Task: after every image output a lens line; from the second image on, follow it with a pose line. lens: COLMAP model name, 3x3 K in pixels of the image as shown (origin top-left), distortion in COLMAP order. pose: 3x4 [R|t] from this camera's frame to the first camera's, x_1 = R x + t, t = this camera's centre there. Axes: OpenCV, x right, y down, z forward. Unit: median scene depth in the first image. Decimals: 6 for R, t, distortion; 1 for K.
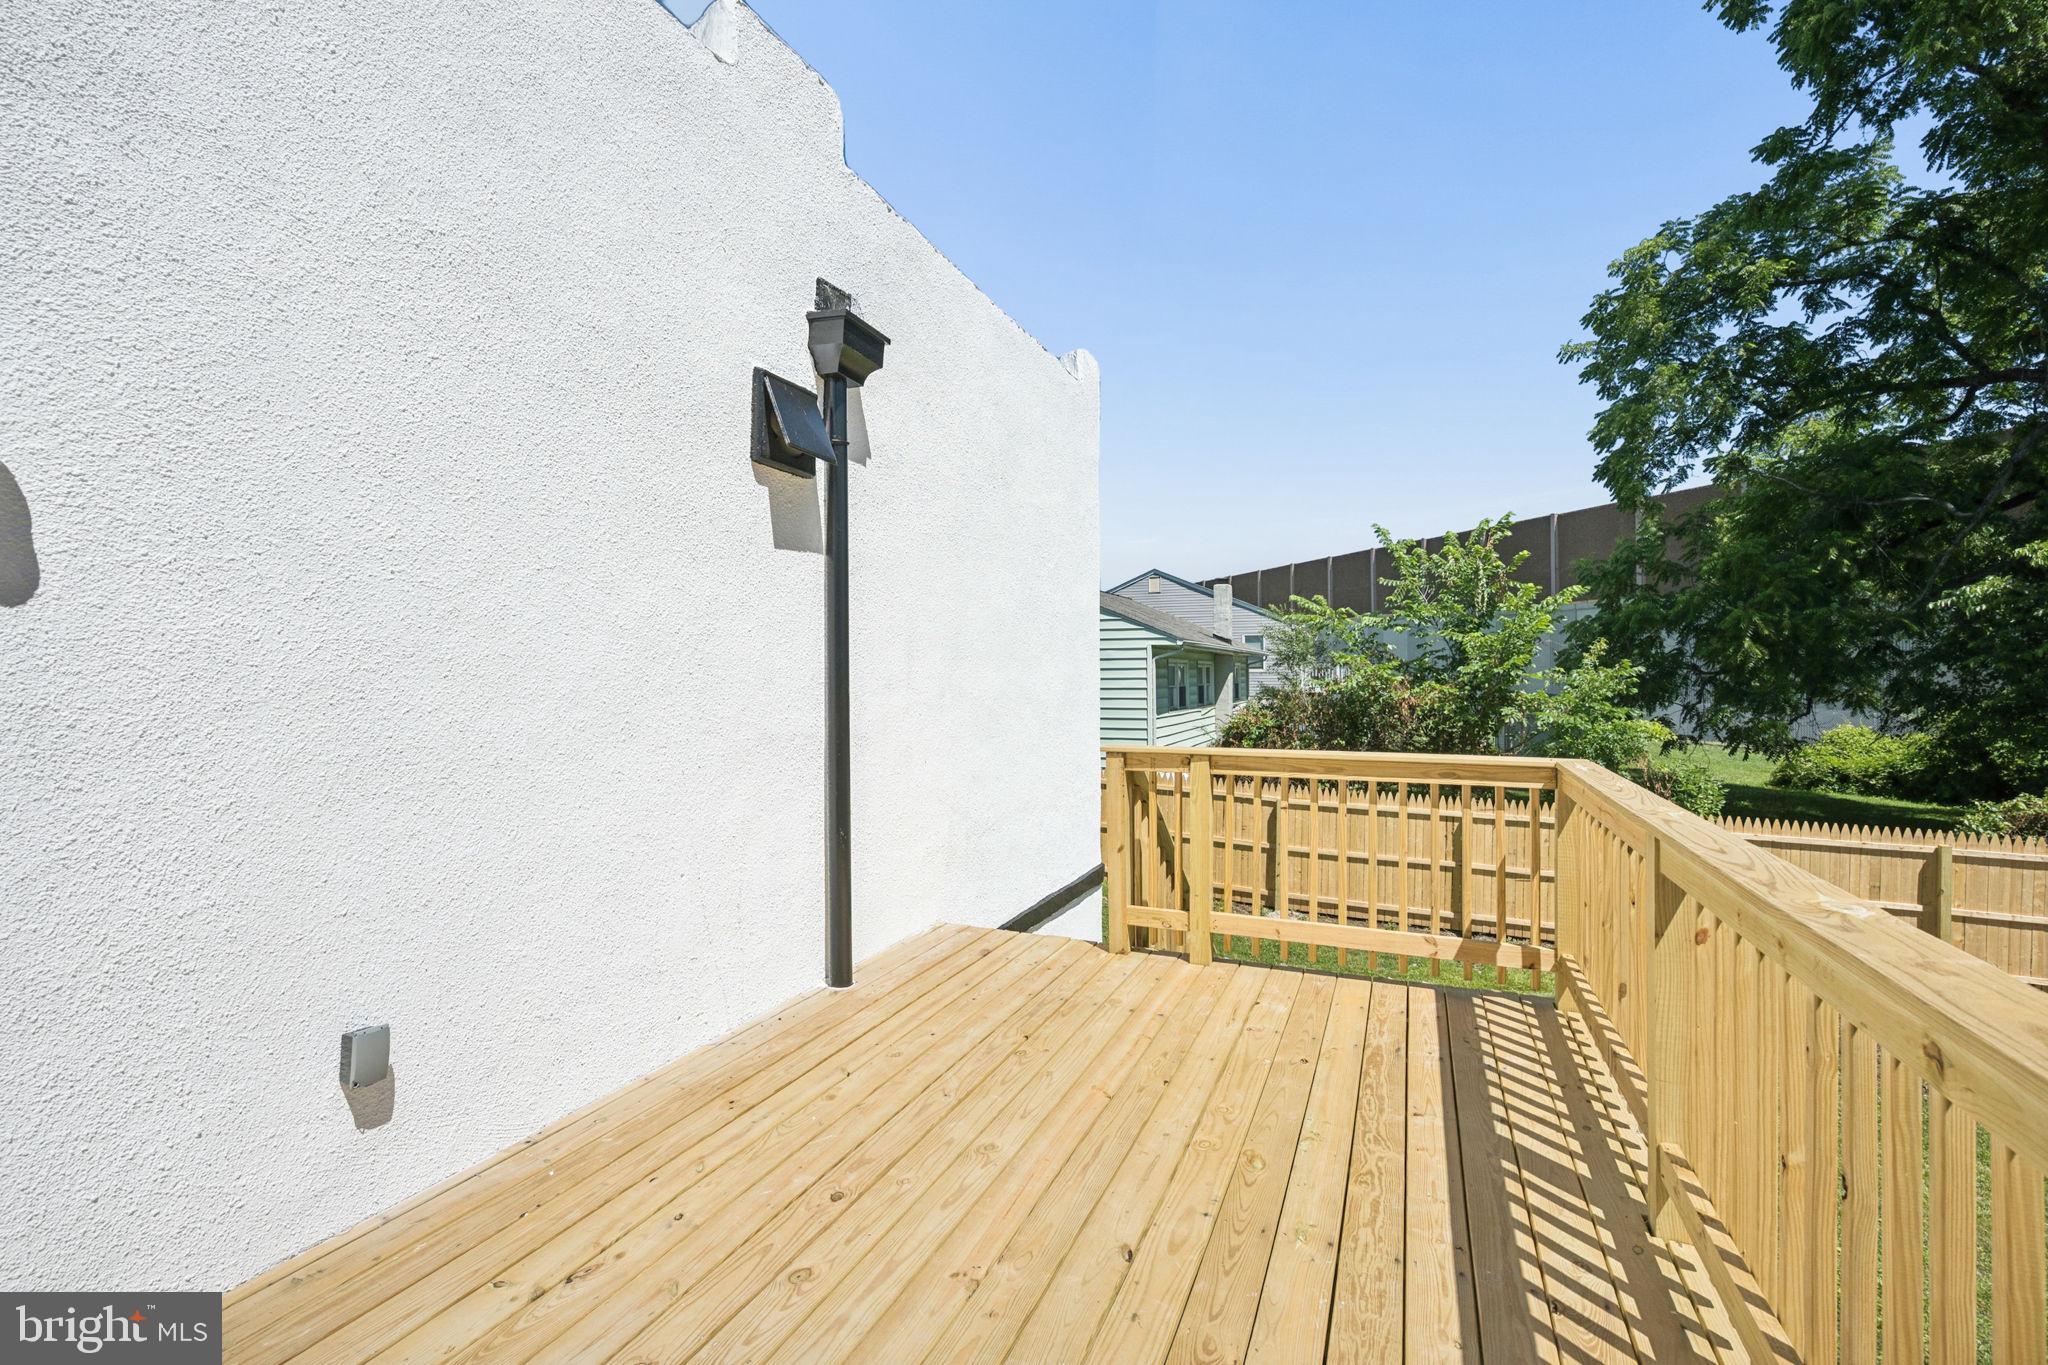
lens RADIAL K [[900.8, 0, 1033.4], [0, 900.8, 665.7], [0, 0, 1]] dist [-0.007110, 0.000011]
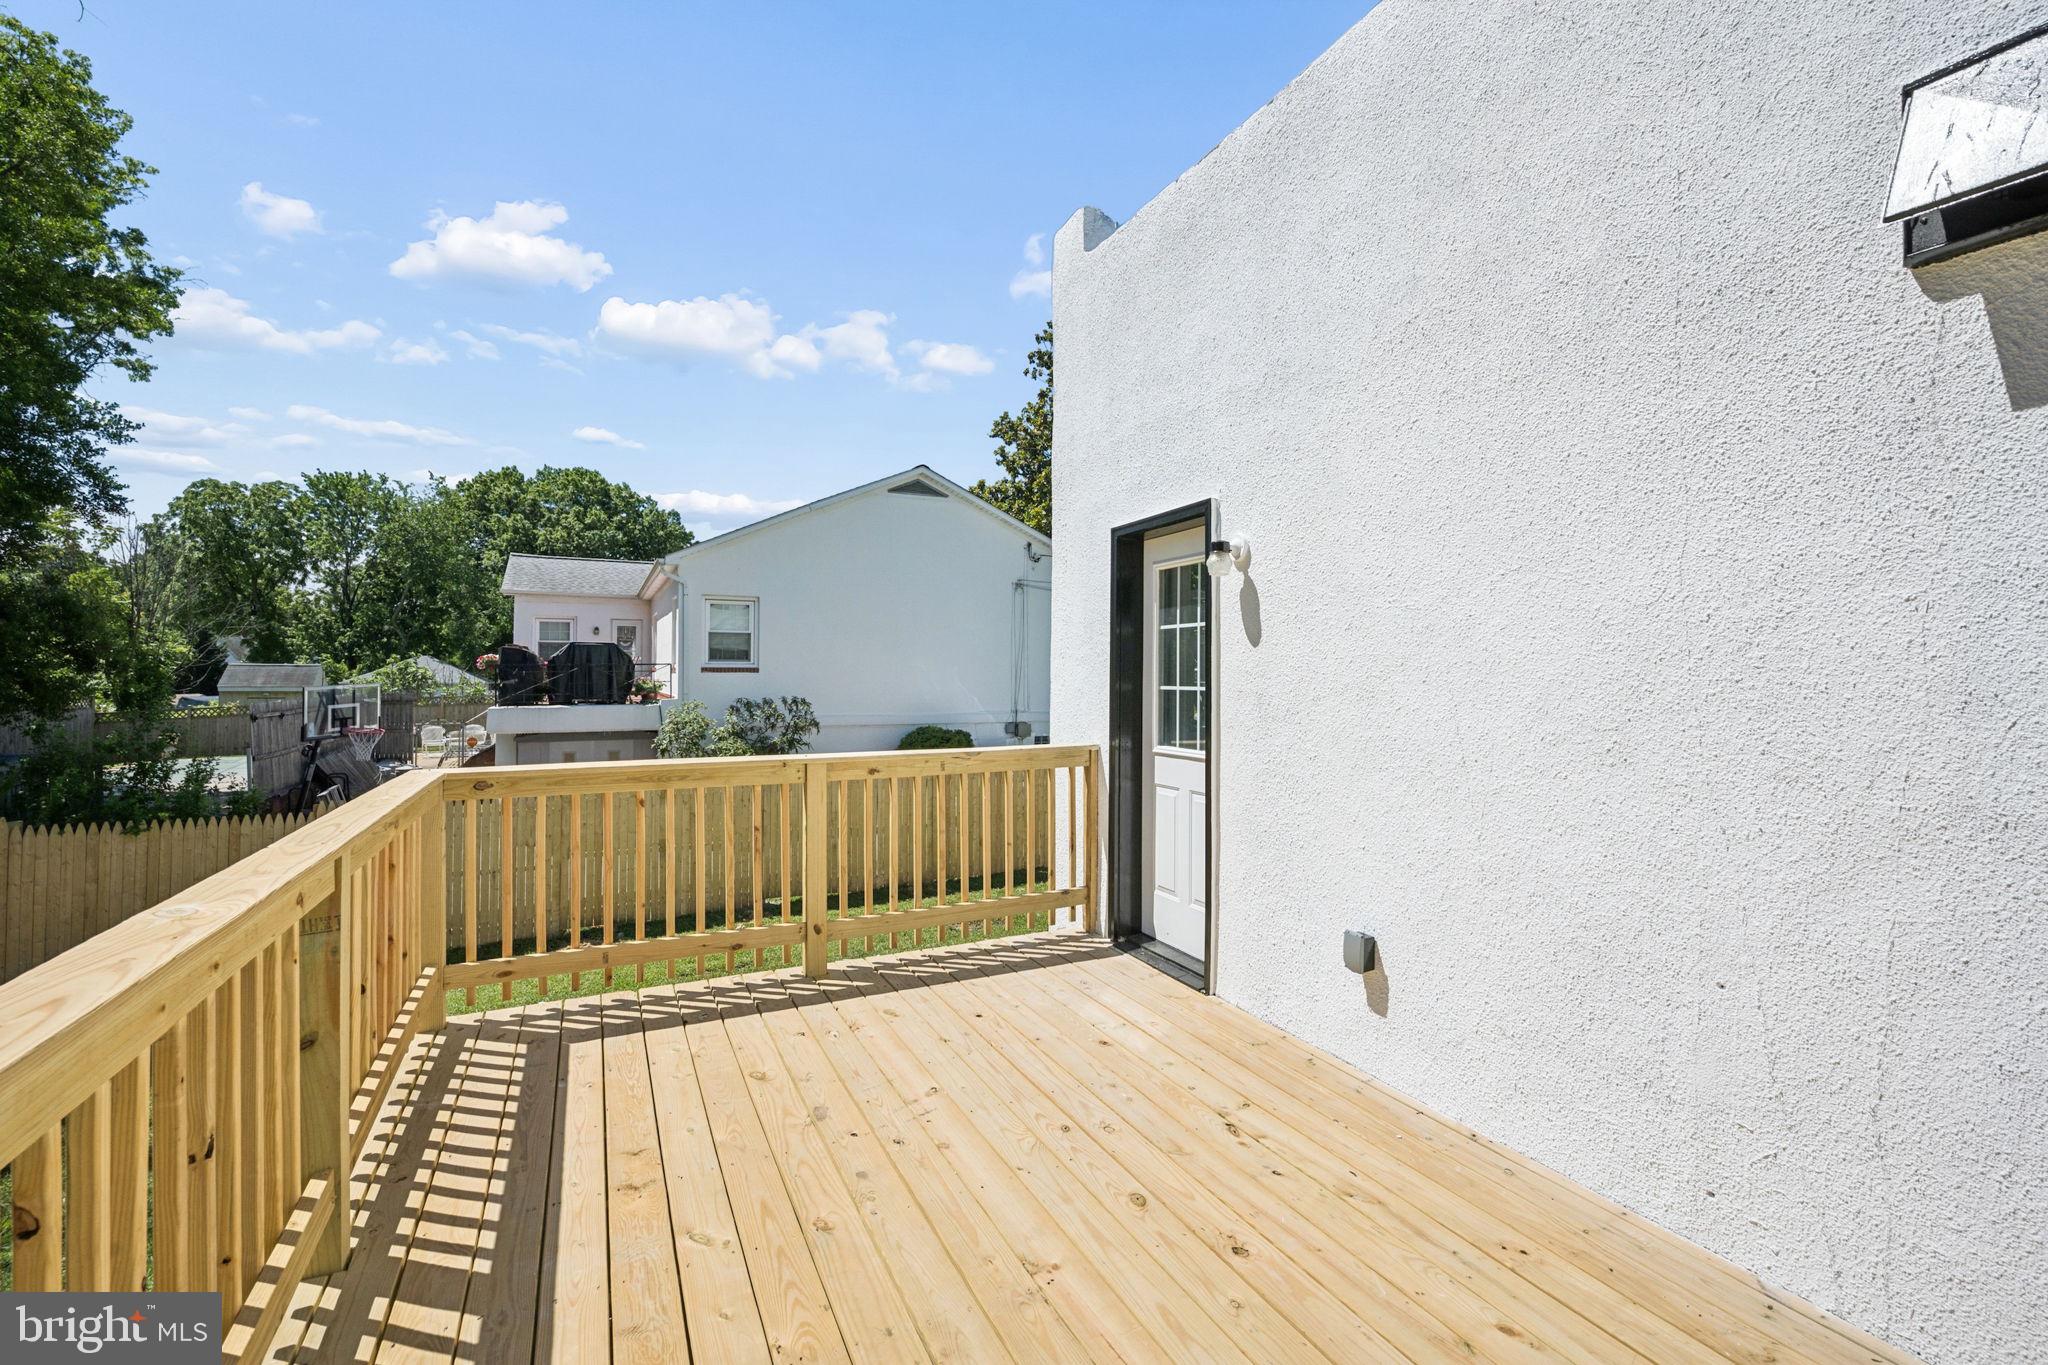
lens RADIAL K [[900.8, 0, 1029.1], [0, 900.8, 665.5], [0, 0, 1]] dist [-0.007110, 0.000011]
pose [[-0.660779, -0.008703, -0.750530, 0.714332], [0.004271, 0.999873, -0.015354, 0.007569], [0.750568, -0.013351, -0.660658, 1.687808]]
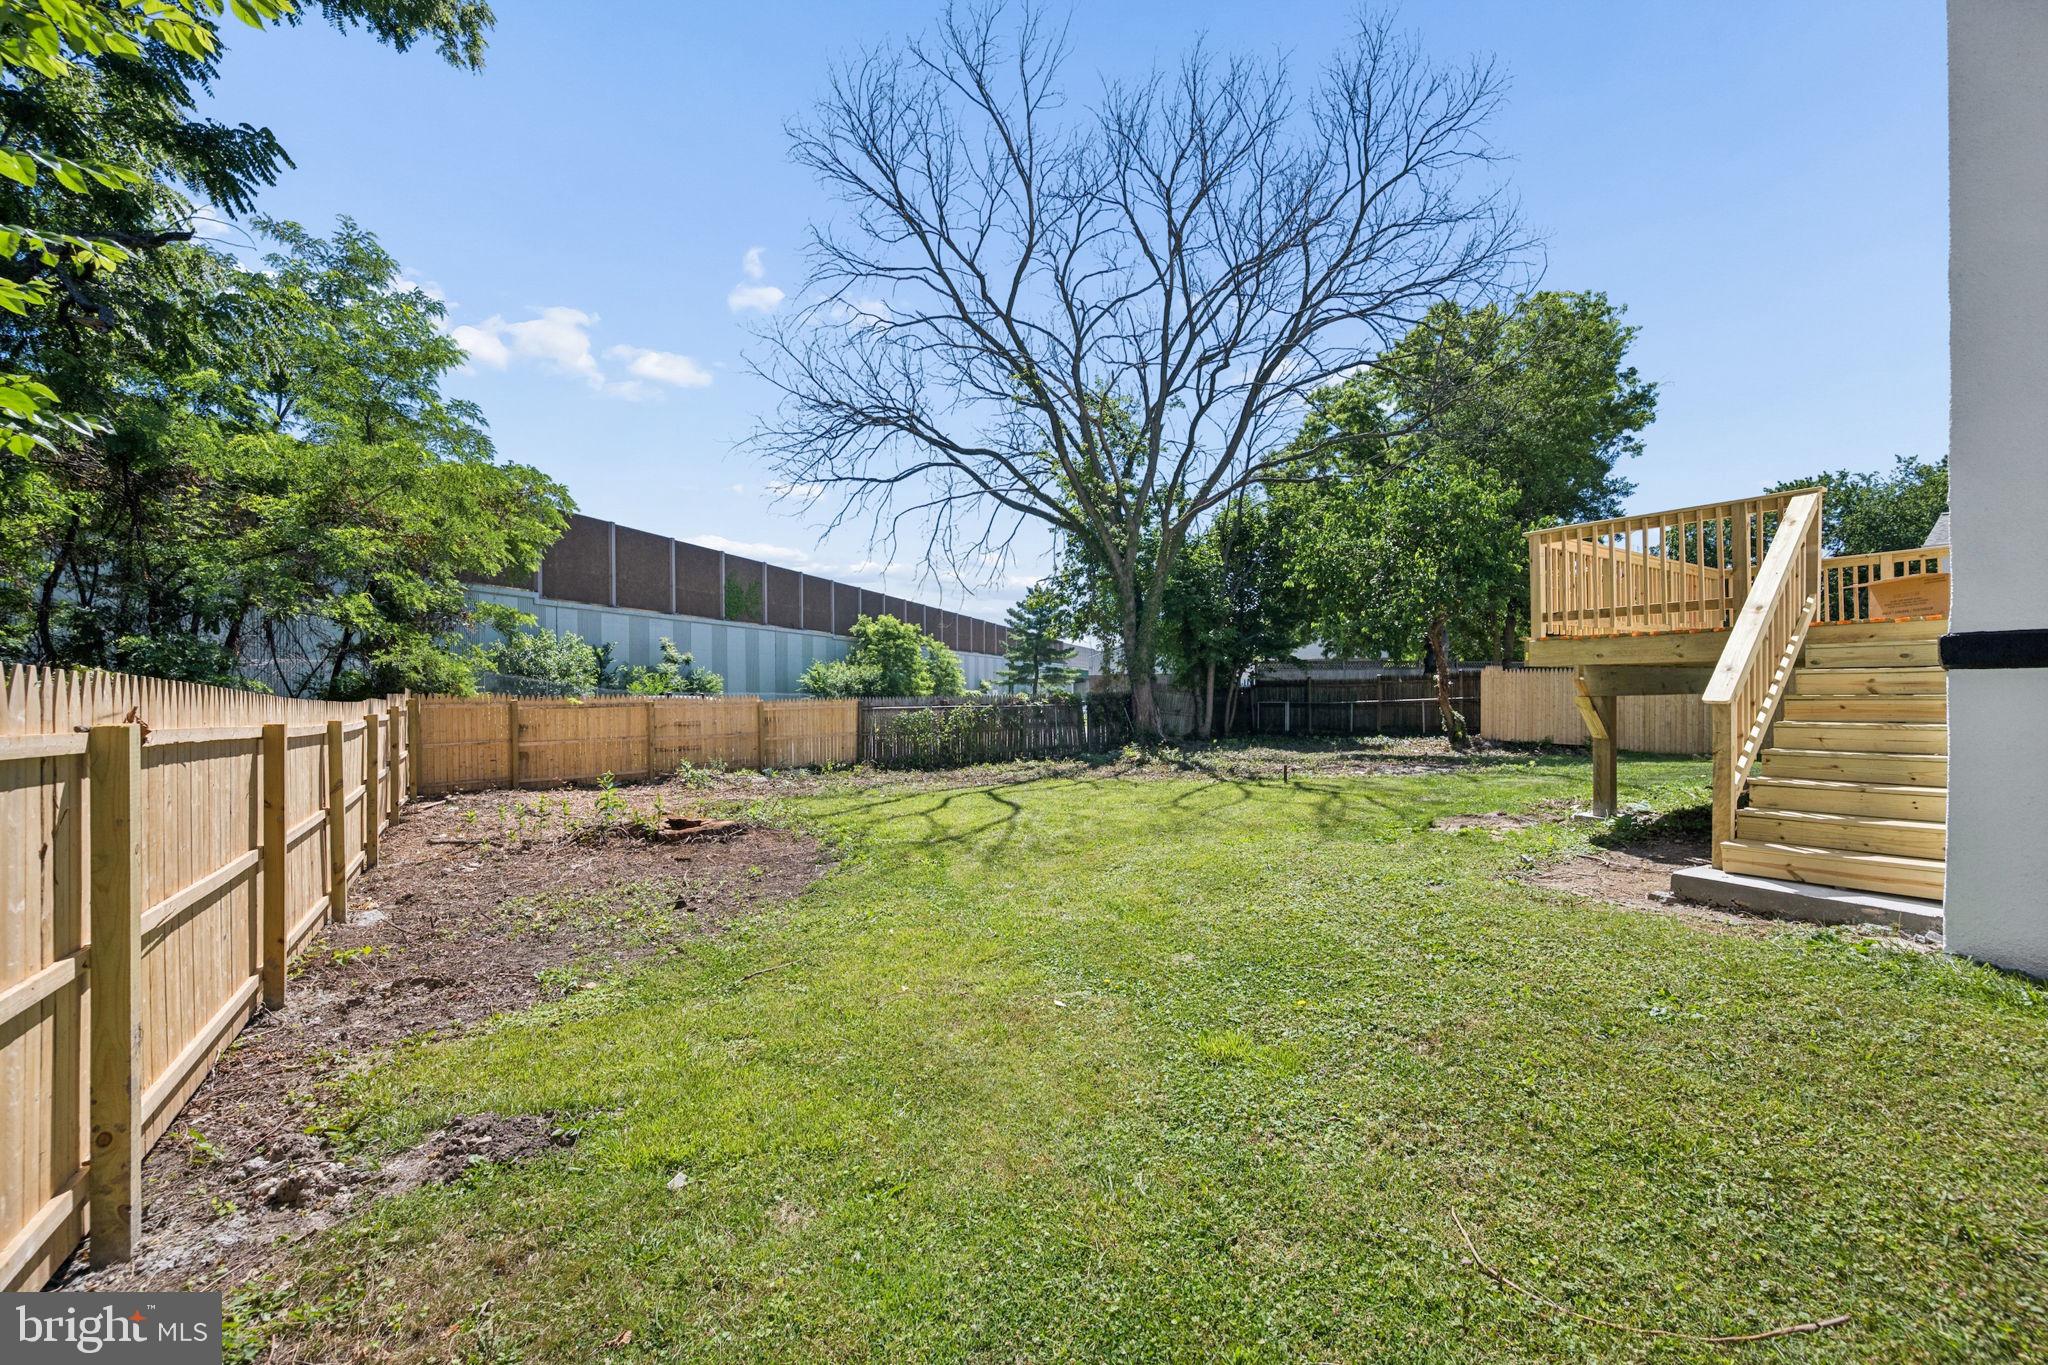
lens RADIAL K [[807.8, 0, 1030.7], [0, 807.8, 688.5], [0, 0, 1]] dist [-0.002686, 0.000572]
pose [[-0.833585, 0.012846, 0.552242, 0.978275], [0.009494, 0.999915, -0.008928, 0.950001], [-0.552310, -0.002199, -0.833636, 6.357214]]
